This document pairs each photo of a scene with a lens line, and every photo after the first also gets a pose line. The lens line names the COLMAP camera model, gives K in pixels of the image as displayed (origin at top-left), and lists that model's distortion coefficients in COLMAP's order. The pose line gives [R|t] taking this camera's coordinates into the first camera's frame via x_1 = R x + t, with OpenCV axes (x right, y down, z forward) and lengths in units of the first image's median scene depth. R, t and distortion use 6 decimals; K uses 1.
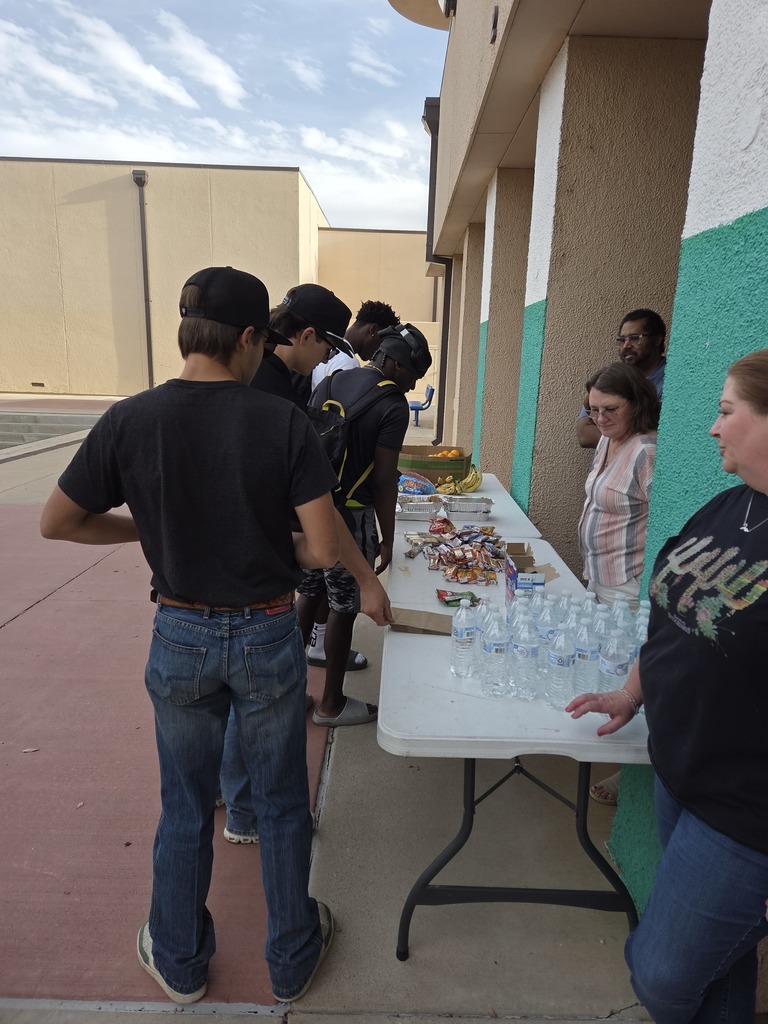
lens RADIAL K [[729.7, 0, 385.7], [0, 729.7, 488.5], [0, 0, 1]] dist [0.062126, -0.066184]
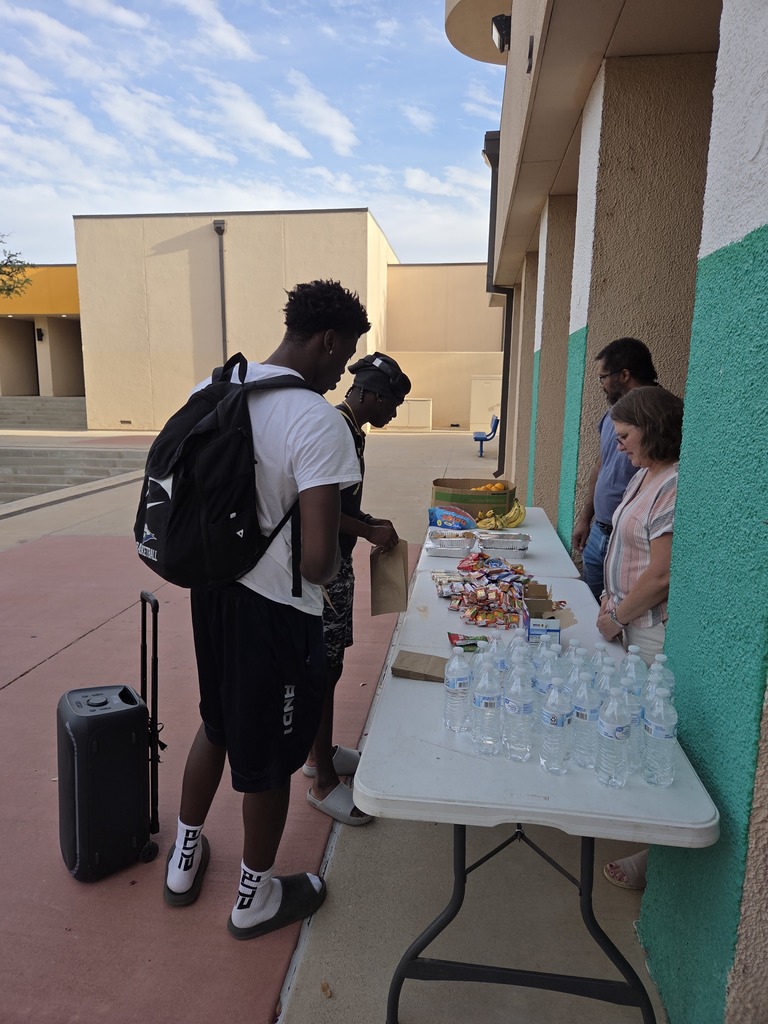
lens RADIAL K [[723.6, 0, 380.2], [0, 723.6, 479.6], [0, 0, 1]] dist [0.053868, -0.053172]
pose [[0.988739, -0.005184, -0.149561, 0.095458], [-0.002355, 0.998737, -0.050185, -0.010386], [0.149632, 0.049972, 0.987478, 0.033232]]
